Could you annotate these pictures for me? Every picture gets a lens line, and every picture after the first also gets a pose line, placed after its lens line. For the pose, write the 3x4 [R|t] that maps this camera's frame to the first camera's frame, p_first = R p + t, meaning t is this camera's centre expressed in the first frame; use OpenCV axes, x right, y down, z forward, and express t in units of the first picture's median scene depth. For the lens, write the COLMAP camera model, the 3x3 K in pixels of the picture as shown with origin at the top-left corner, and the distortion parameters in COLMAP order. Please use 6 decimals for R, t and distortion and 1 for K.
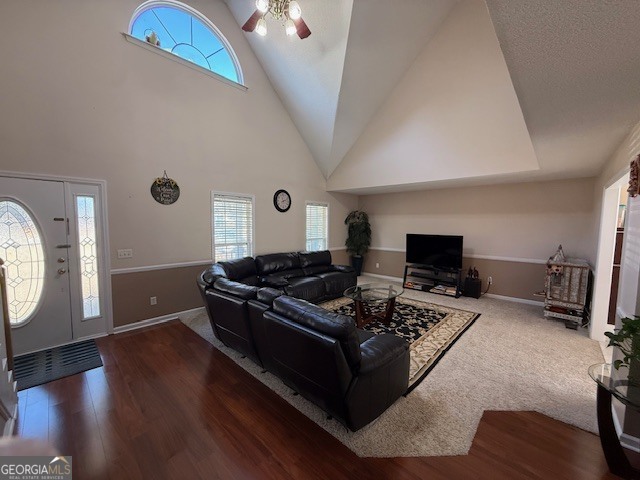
lens RADIAL K [[253.7, 0, 318.5], [0, 253.7, 241.9], [0, 0, 1]] dist [-0.000944, 0.000022]
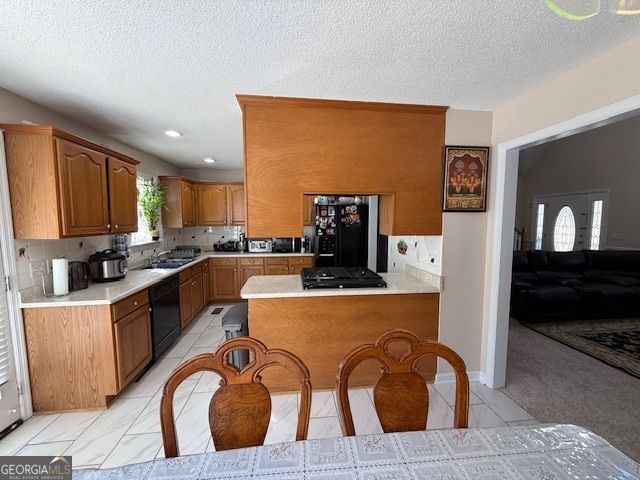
lens RADIAL K [[253.7, 0, 317.6], [0, 253.7, 241.3], [0, 0, 1]] dist [-0.000944, 0.000022]
pose [[-0.648955, 0.060729, -0.758399, 1.082511], [-0.060009, 0.989618, 0.130594, -0.009045], [0.758457, 0.130260, -0.638573, 0.463287]]
